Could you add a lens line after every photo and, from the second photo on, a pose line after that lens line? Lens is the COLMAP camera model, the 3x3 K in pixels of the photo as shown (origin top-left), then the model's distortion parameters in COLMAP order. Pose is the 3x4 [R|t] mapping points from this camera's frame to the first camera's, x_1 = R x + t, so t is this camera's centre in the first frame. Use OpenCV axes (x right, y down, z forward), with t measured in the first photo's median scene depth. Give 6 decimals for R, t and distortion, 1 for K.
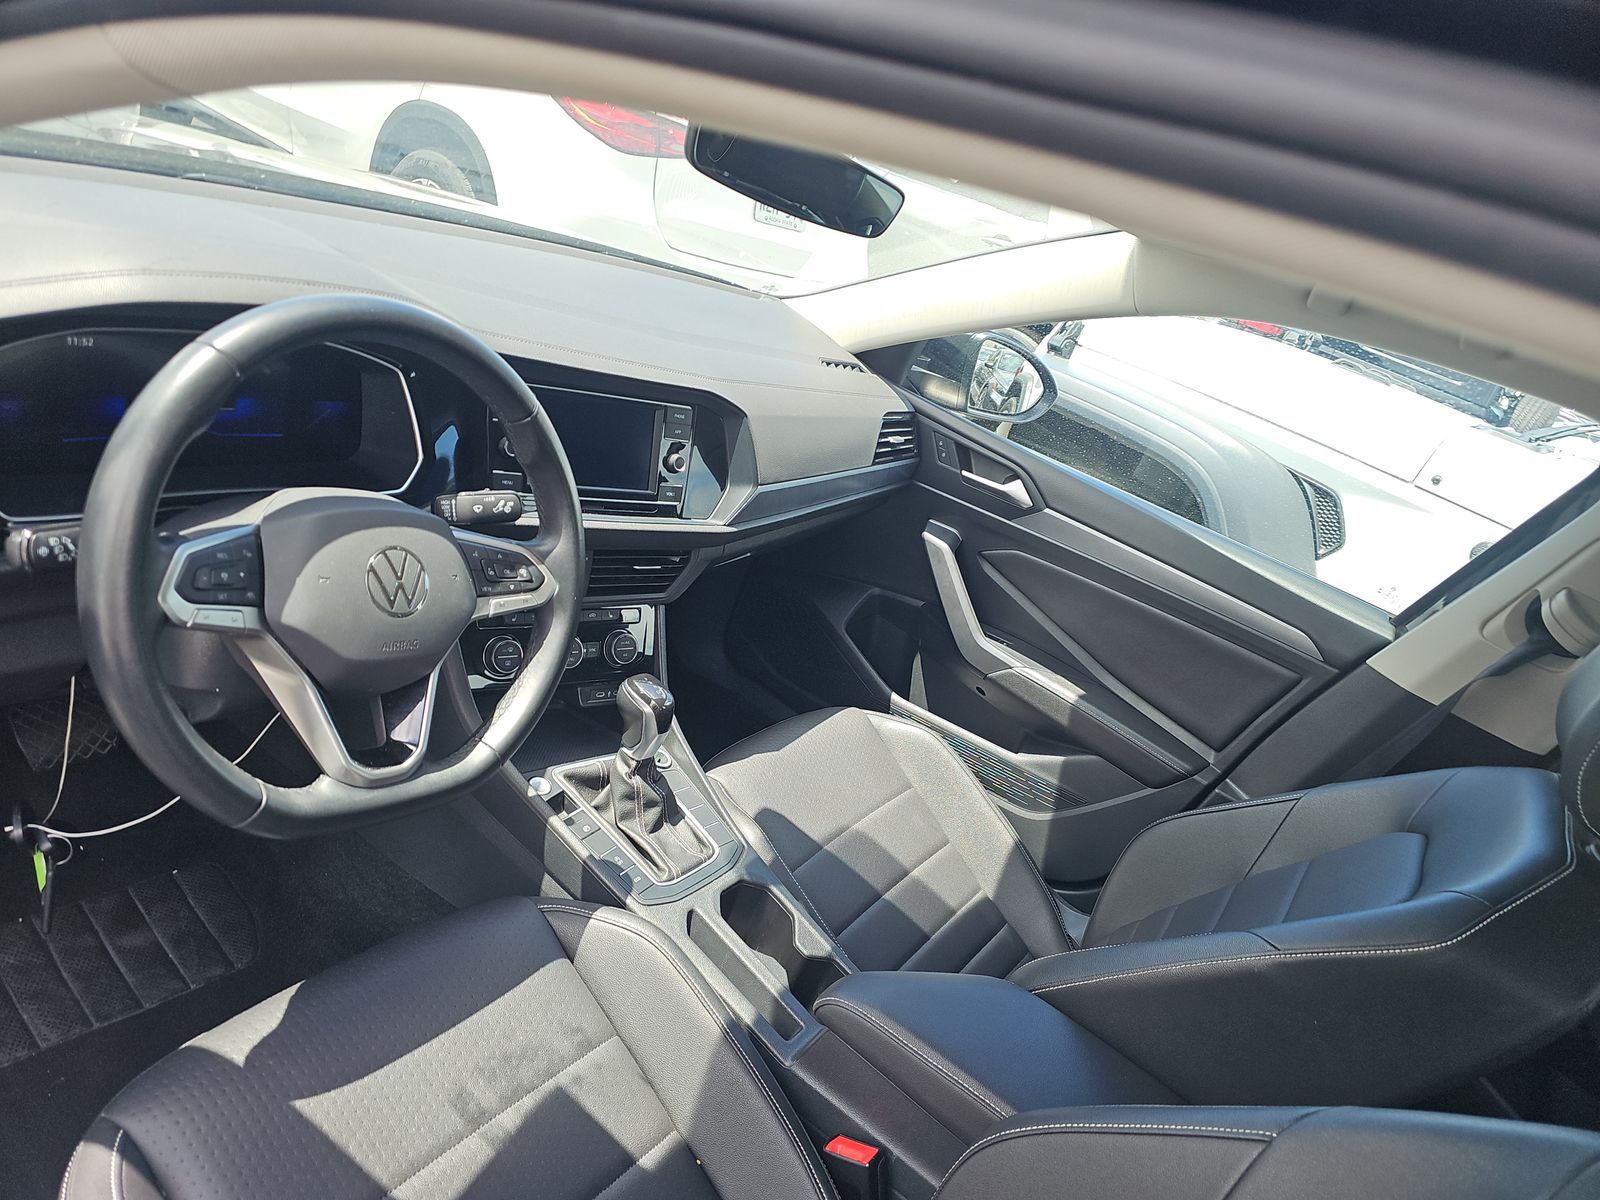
lens RADIAL K [[1027.0, 0, 791.9], [0, 1027.0, 602.1], [0, 0, 1]] dist [0.050799, -0.059230]
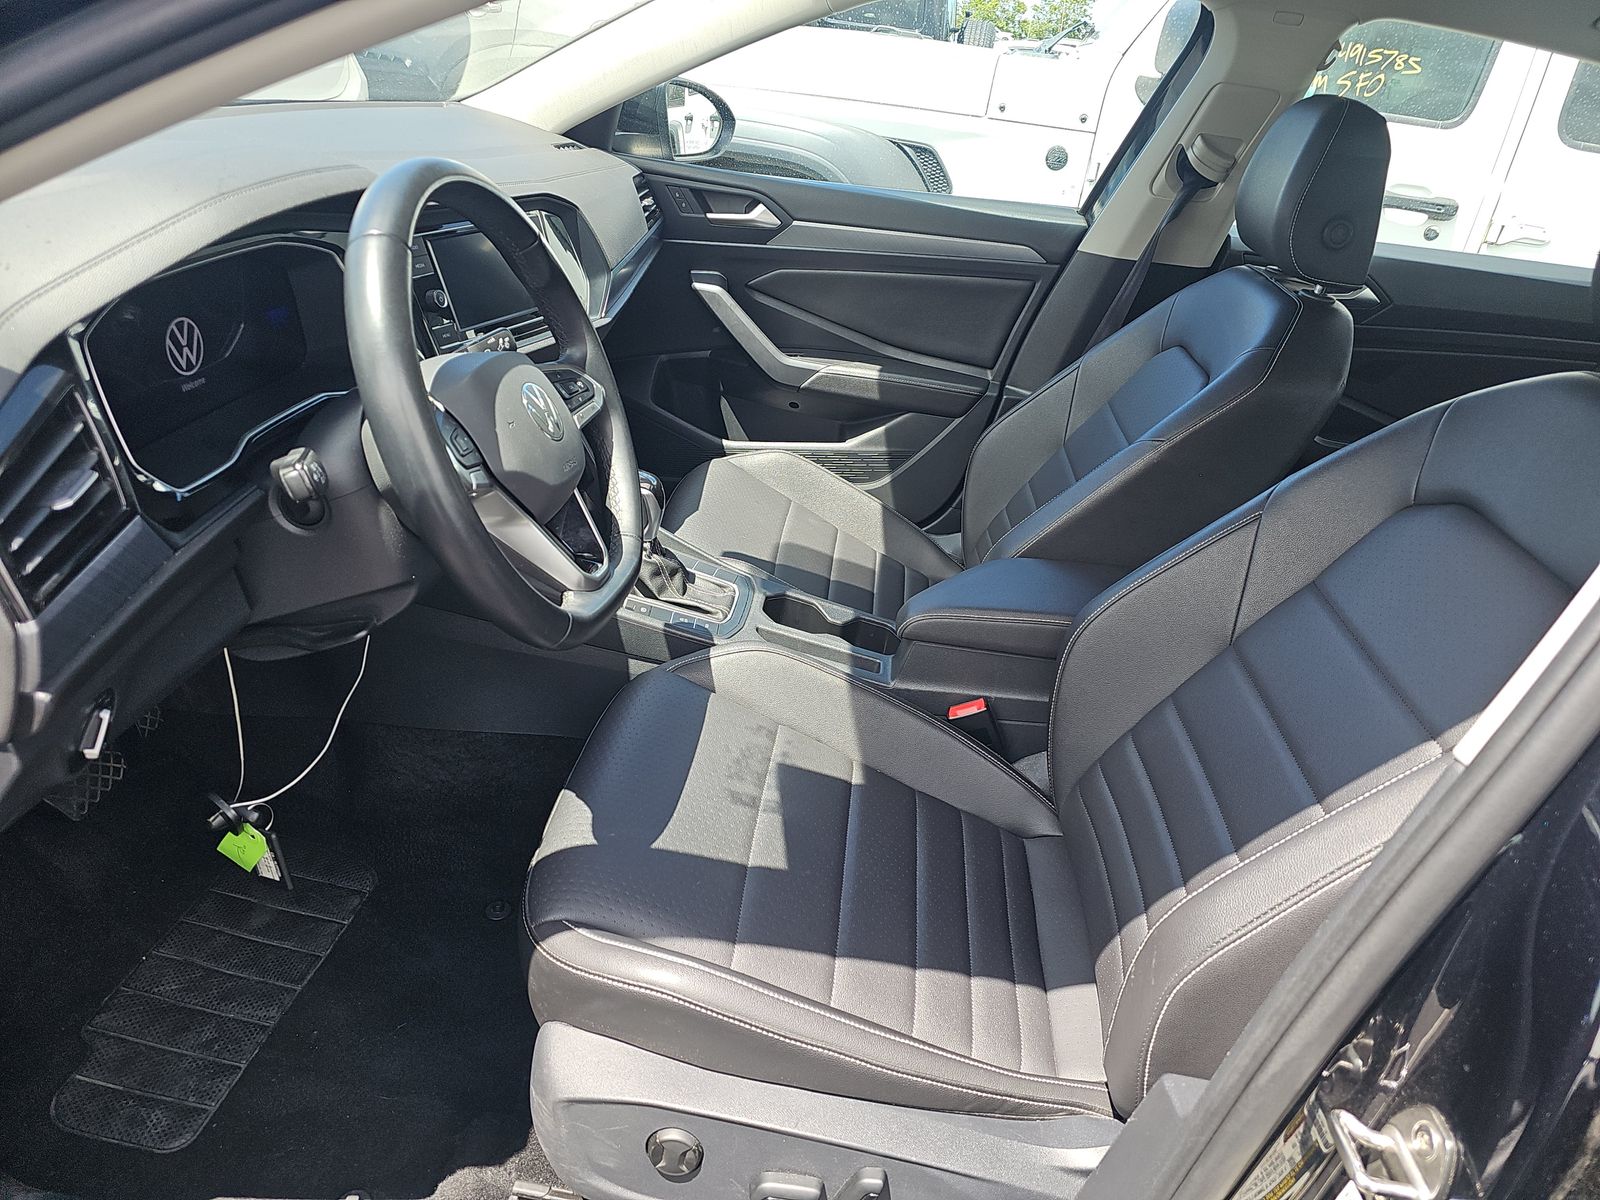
lens RADIAL K [[1043.6, 0, 803.9], [0, 1043.6, 604.2], [0, 0, 1]] dist [0.058476, -0.058209]
pose [[0.842349, -0.440437, 0.310586, -0.415861], [0.371410, 0.892009, 0.257632, -0.015467], [-0.390516, -0.101661, 0.914966, -0.120958]]
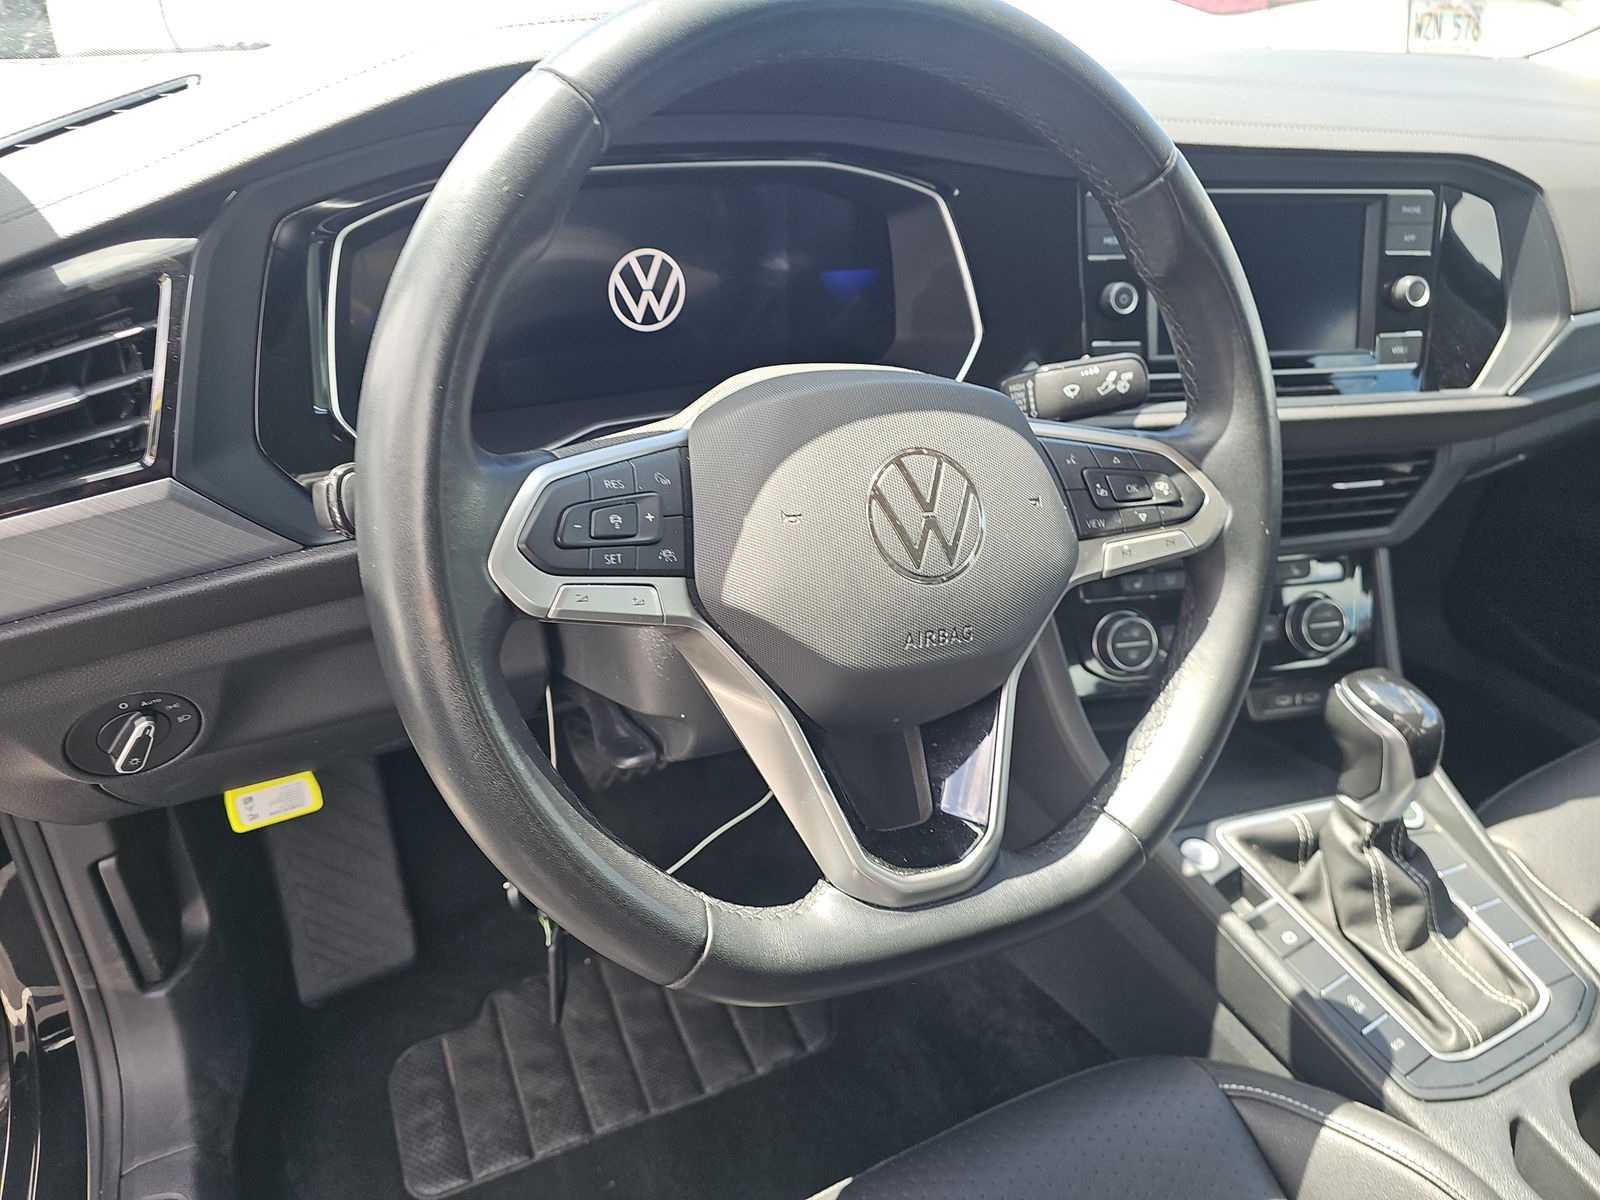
lens RADIAL K [[1061.8, 0, 829.0], [0, 1061.8, 582.3], [0, 0, 1]] dist [-0.004463, -0.002675]
pose [[0.861275, -0.056356, -0.505004, -0.111831], [0.058832, 0.998207, -0.011058, 0.011953], [0.504722, -0.020187, 0.863046, 0.366268]]
